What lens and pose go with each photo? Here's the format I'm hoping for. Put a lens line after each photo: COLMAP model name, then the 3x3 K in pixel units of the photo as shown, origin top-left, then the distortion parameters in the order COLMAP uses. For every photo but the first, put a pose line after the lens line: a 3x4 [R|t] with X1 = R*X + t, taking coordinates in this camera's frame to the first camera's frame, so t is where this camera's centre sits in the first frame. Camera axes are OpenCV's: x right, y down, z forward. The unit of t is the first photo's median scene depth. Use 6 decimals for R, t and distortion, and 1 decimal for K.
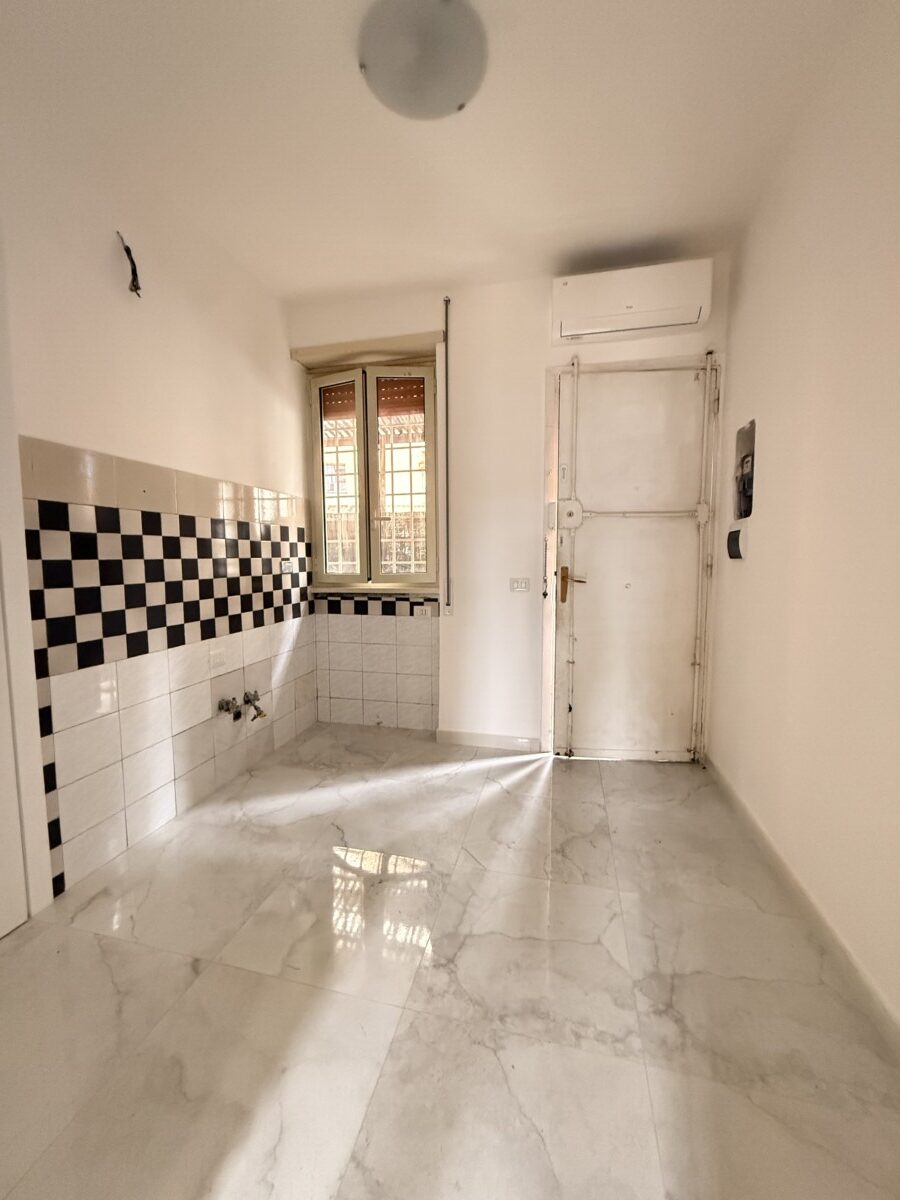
lens RADIAL K [[475.6, 0, 449.5], [0, 475.6, 596.5], [0, 0, 1]] dist [0.000897, -0.000199]
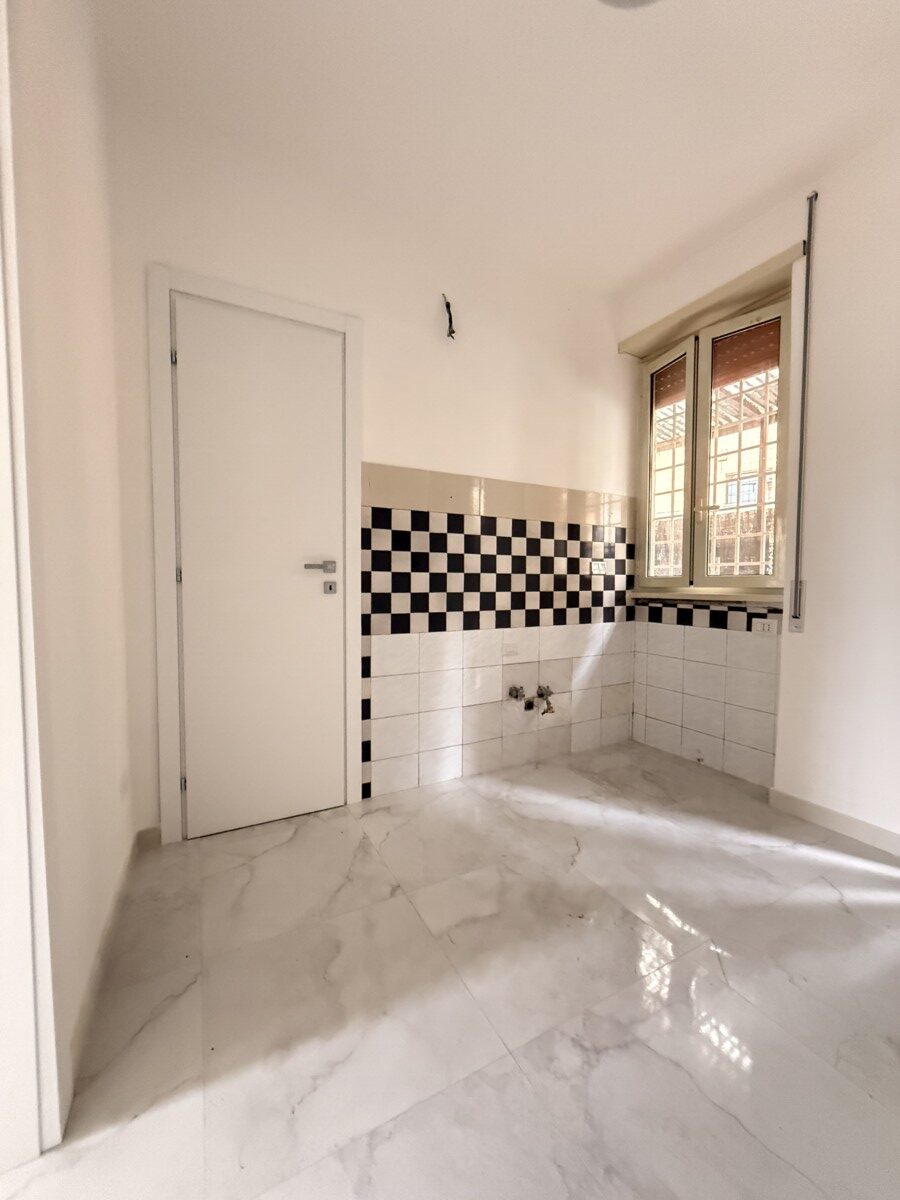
lens RADIAL K [[475.6, 0, 449.8], [0, 475.6, 602.2], [0, 0, 1]] dist [0.000897, -0.000199]
pose [[0.669165, 0.040079, -0.742032, 0.229395], [-0.070945, 0.997429, -0.010106, 0.050575], [0.739719, 0.059406, 0.670288, 0.171958]]
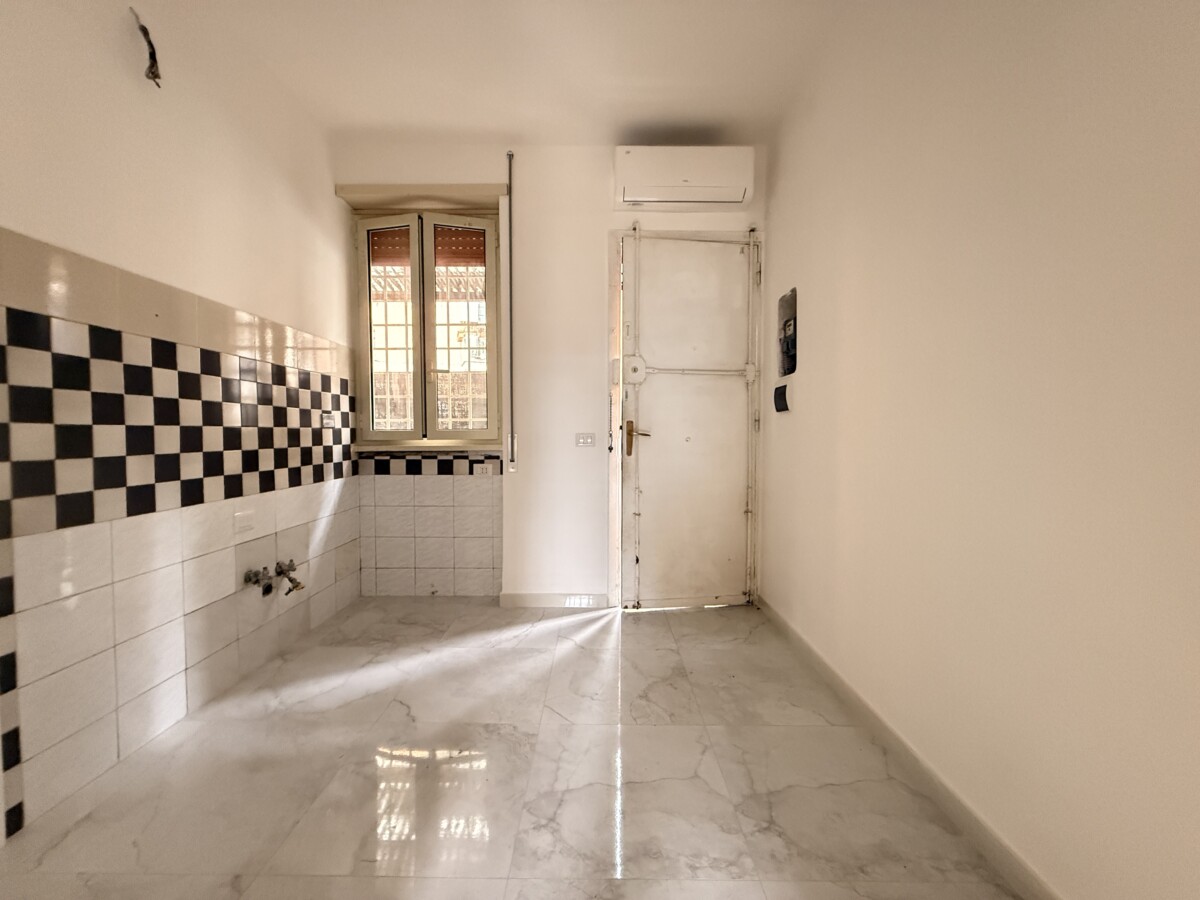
lens RADIAL K [[475.6, 0, 596.8], [0, 475.6, 449.1], [0, 0, 1]] dist [0.000897, -0.000199]
pose [[0.973294, -0.003840, 0.229529, -0.073960], [0.015531, 0.998671, -0.049149, 0.055731], [-0.229035, 0.051402, 0.972060, 0.026071]]
